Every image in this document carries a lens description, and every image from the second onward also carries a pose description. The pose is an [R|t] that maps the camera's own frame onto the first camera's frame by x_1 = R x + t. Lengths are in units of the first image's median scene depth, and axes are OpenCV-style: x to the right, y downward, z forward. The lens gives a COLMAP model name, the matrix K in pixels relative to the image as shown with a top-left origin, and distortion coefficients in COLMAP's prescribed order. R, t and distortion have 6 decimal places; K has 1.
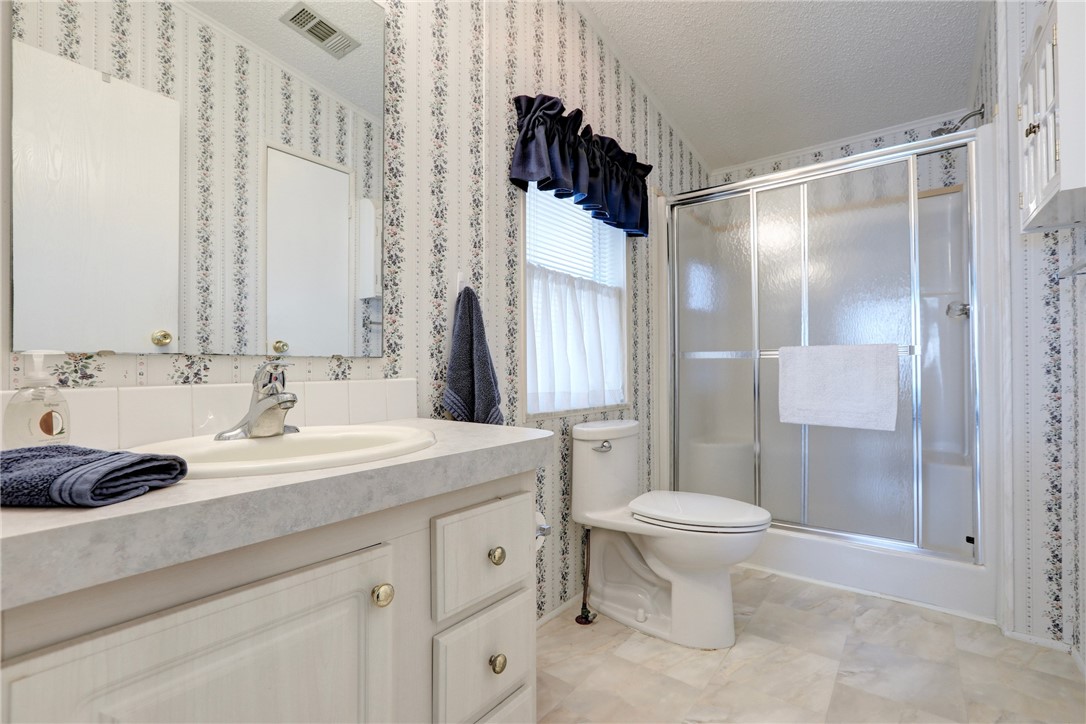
lens RADIAL K [[515.3, 0, 519.0], [0, 515.3, 366.0], [0, 0, 1]] dist [-0.006305, 0.002496]
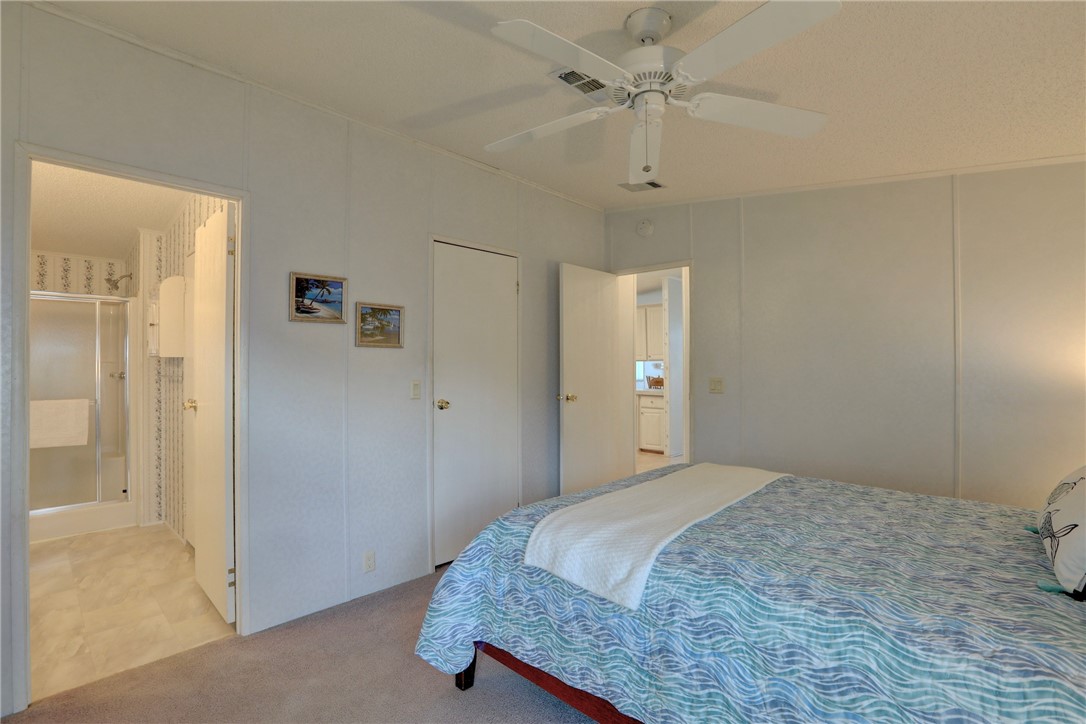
lens RADIAL K [[515.3, 0, 541.7], [0, 515.3, 363.3], [0, 0, 1]] dist [-0.006305, 0.002496]
pose [[0.133549, 0.004457, 0.991032, -1.125832], [0.000717, 0.999989, -0.004594, -0.200531], [-0.991042, 0.001324, 0.133544, -1.119822]]
